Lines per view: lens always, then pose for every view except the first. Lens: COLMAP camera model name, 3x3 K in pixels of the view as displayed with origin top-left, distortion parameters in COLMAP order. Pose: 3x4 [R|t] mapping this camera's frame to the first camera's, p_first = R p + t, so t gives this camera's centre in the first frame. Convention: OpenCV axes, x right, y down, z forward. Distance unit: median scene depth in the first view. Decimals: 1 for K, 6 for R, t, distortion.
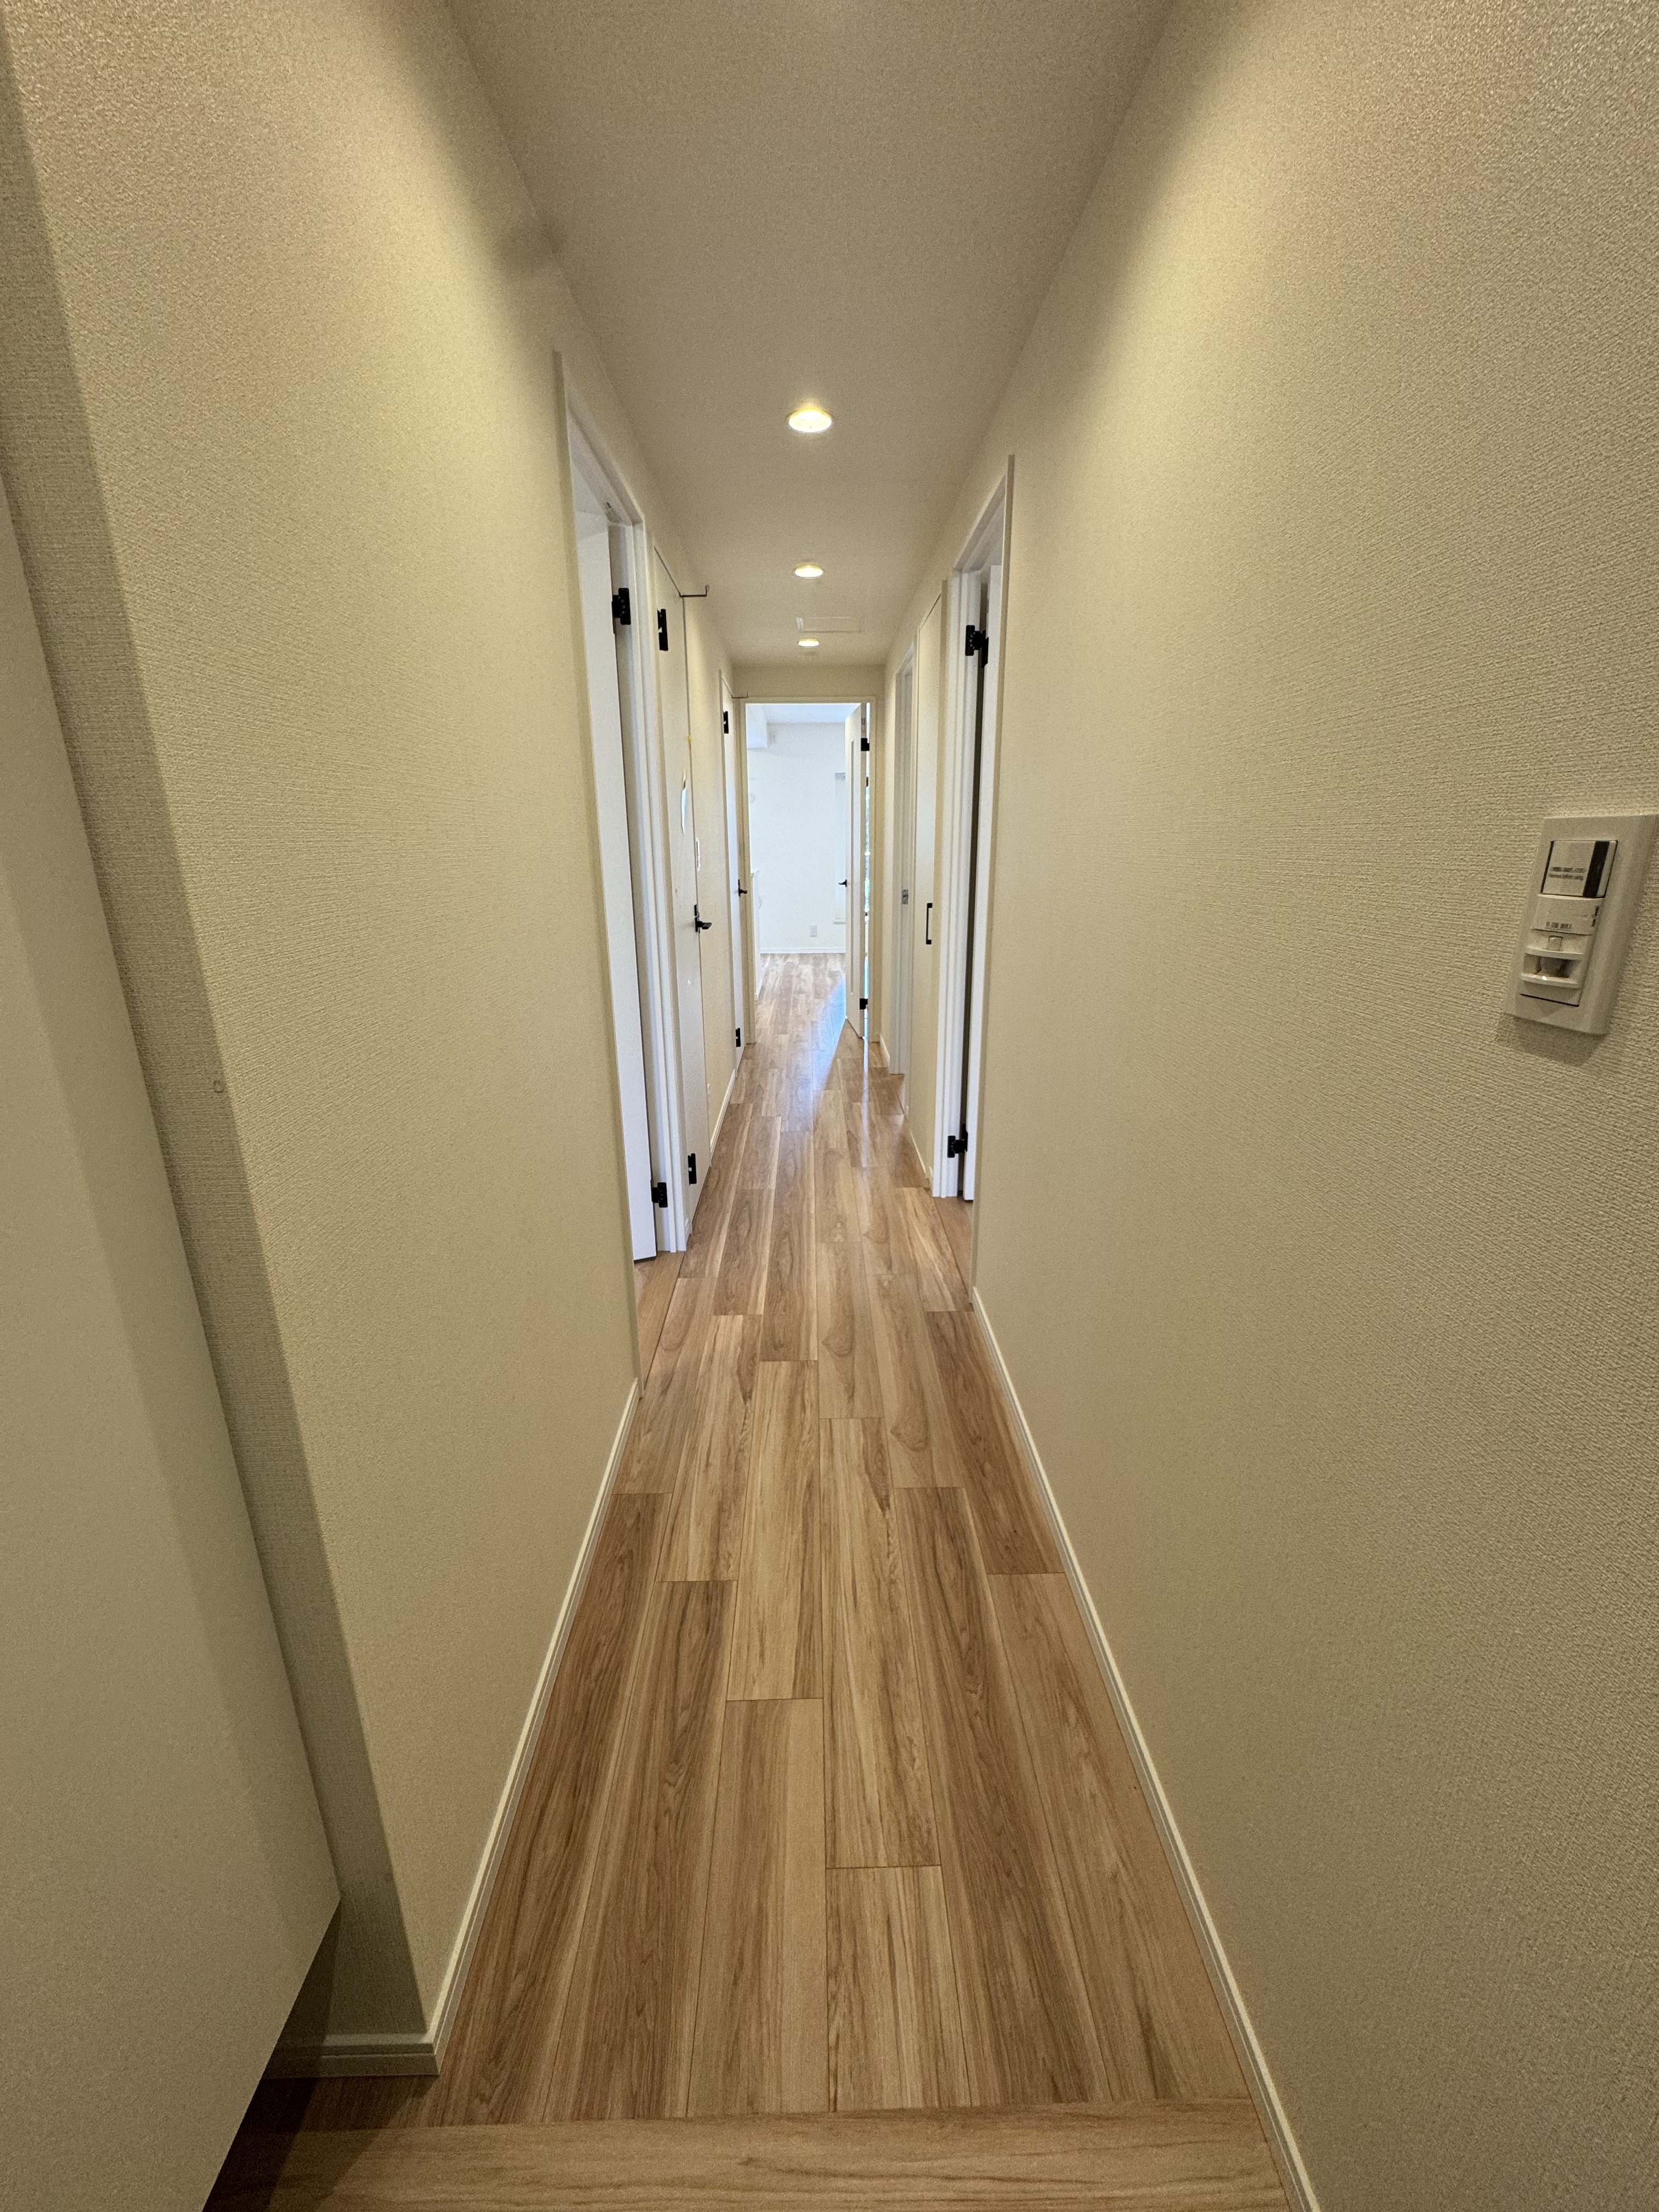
lens RADIAL K [[881.3, 0, 829.5], [0, 881.3, 1106.0], [0, 0, 1]] dist [0.000424, 0.000050]
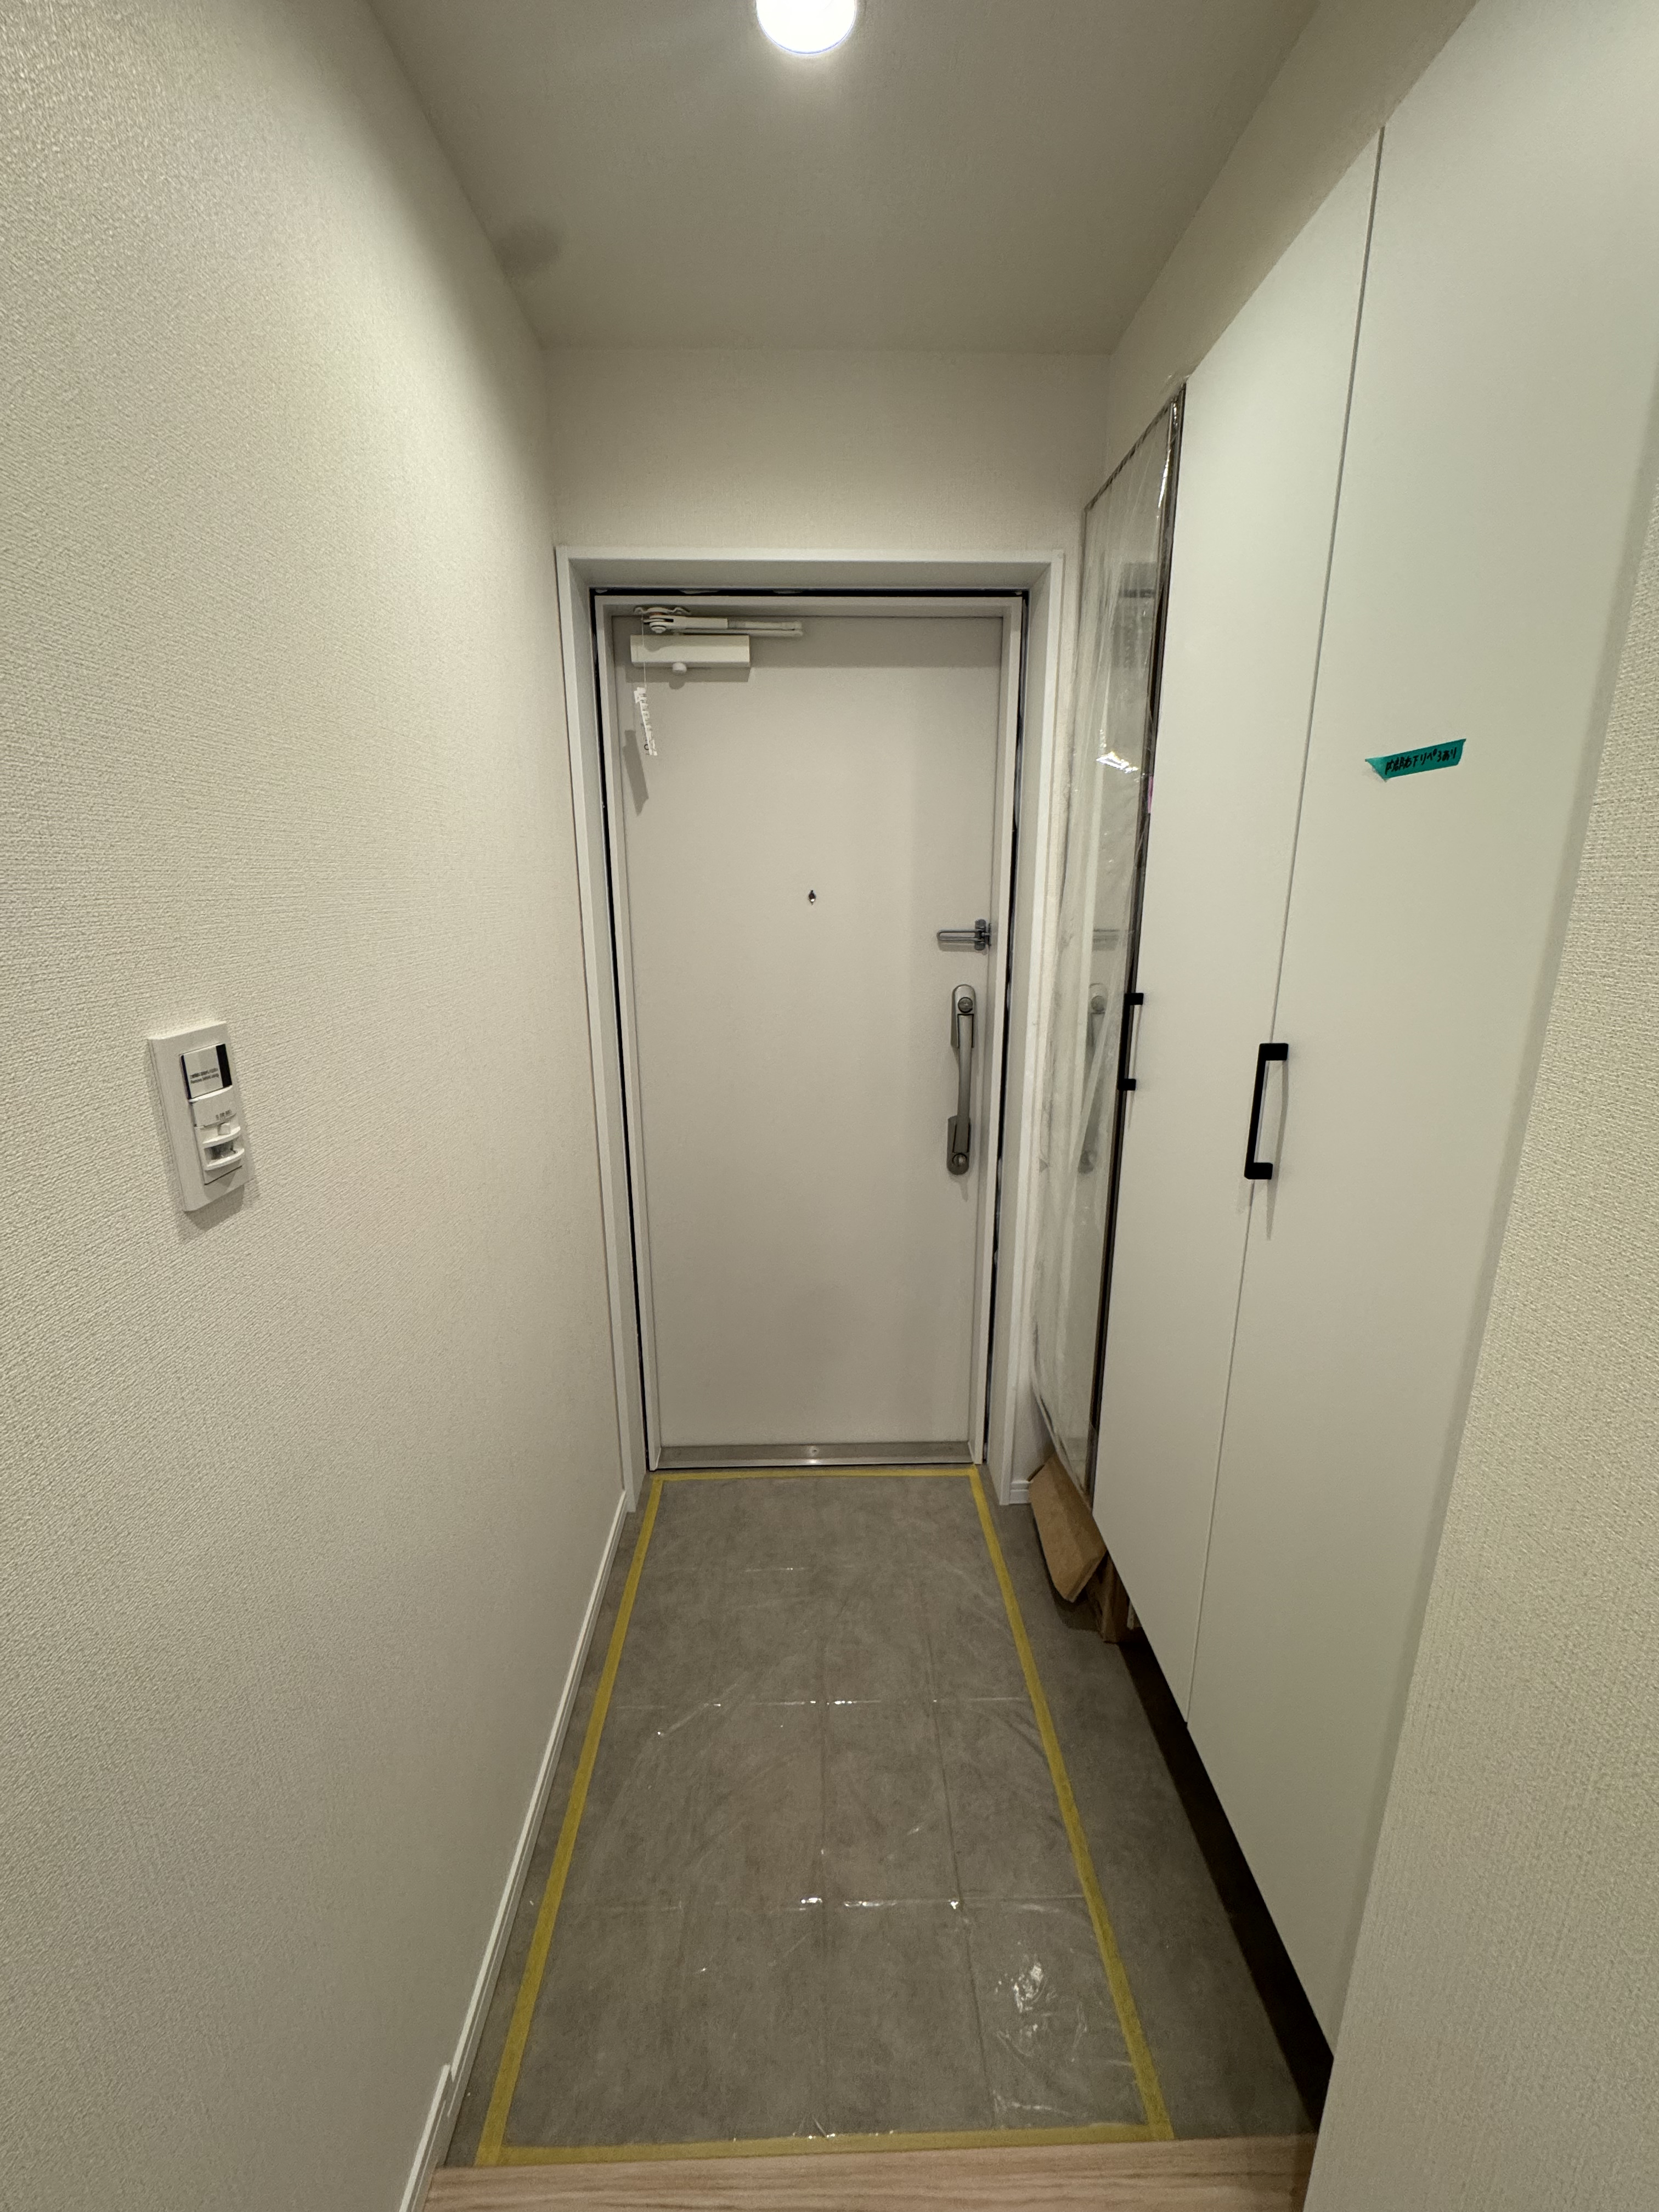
lens RADIAL K [[881.3, 0, 829.5], [0, 881.3, 1106.0], [0, 0, 1]] dist [0.000424, 0.000050]
pose [[-0.999968, 0.008010, 0.000520, -0.001656], [0.007126, 0.856111, 0.516743, -0.817356], [0.003694, 0.516730, -0.856141, 1.995176]]
